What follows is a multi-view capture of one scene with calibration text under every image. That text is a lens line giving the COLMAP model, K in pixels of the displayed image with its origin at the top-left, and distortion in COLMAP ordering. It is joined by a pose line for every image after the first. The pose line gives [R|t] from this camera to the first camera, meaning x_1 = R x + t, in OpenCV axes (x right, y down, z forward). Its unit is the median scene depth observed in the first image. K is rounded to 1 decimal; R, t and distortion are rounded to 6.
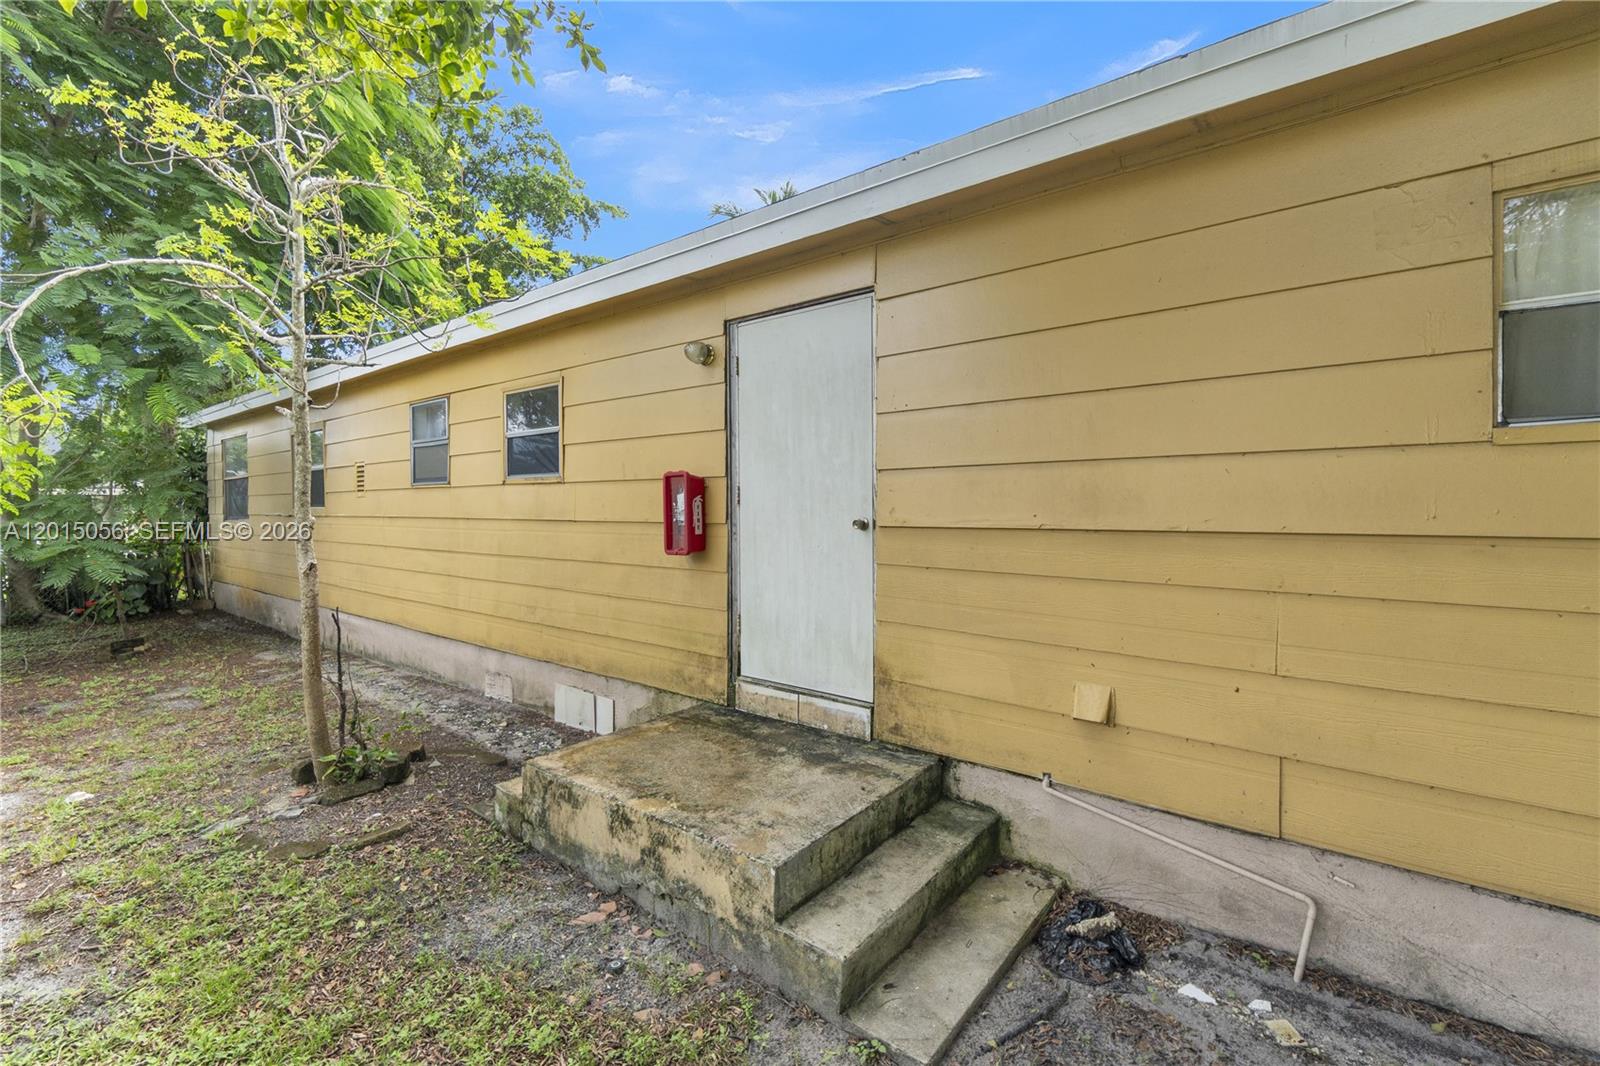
lens RADIAL K [[692.5, 0, 784.8], [0, 692.5, 520.2], [0, 0, 1]] dist [-0.003510, 0.000179]
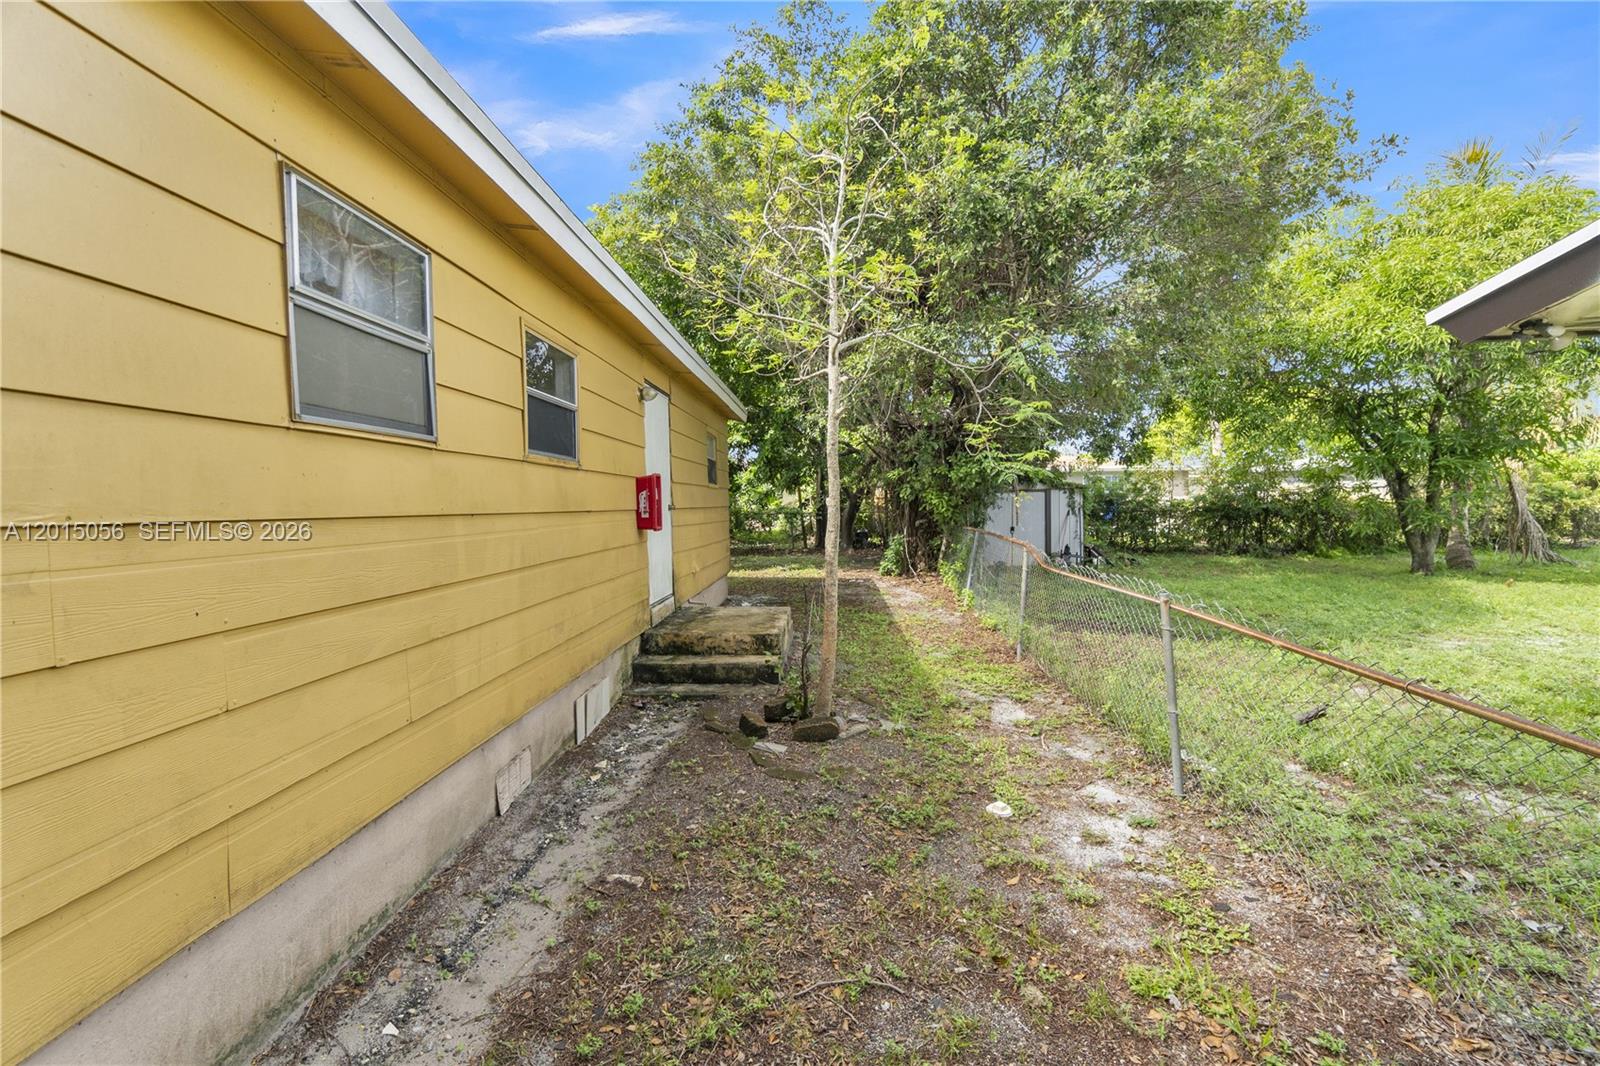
lens RADIAL K [[692.5, 0, 784.8], [0, 692.5, 520.2], [0, 0, 1]] dist [-0.003510, 0.000179]
pose [[-0.581982, -0.020754, 0.812936, -1.468620], [0.011629, 0.999360, 0.033838, -0.019648], [-0.813118, 0.029147, -0.581368, 1.598435]]
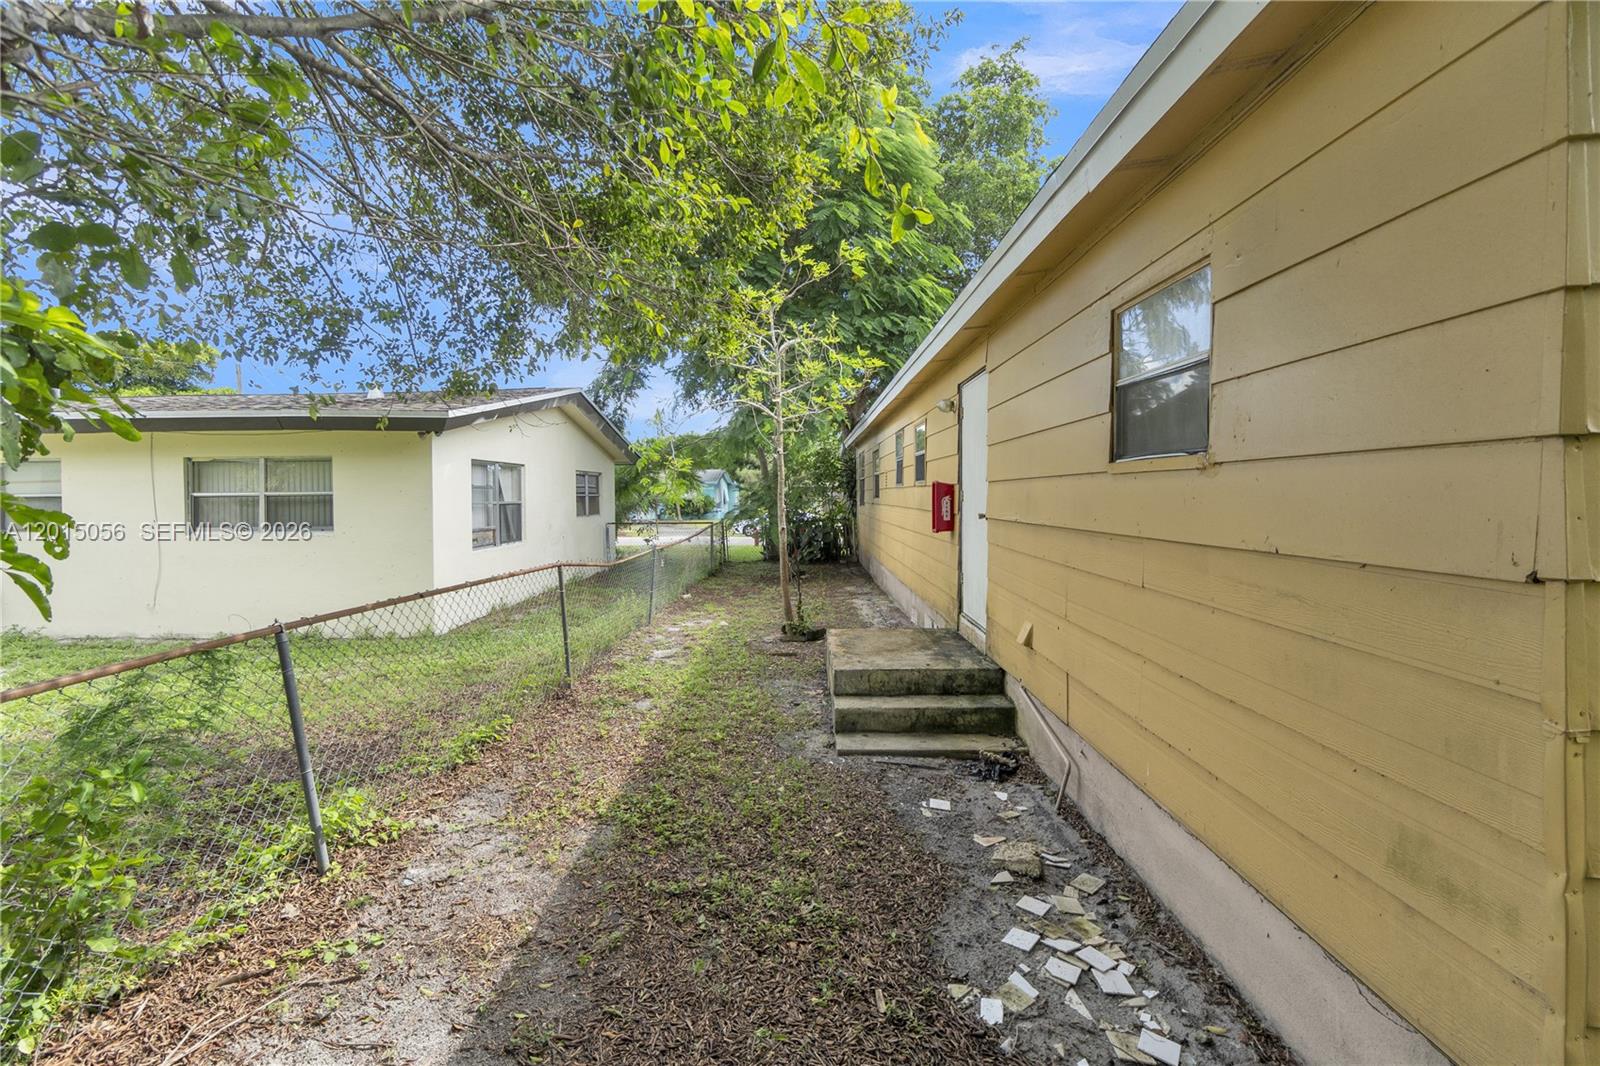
lens RADIAL K [[692.5, 0, 784.8], [0, 692.5, 520.2], [0, 0, 1]] dist [-0.003510, 0.000179]
pose [[0.616996, 0.035612, -0.786160, 0.898578], [-0.022370, 0.999366, 0.027714, -0.015088], [0.786648, 0.000487, 0.617402, -0.267962]]
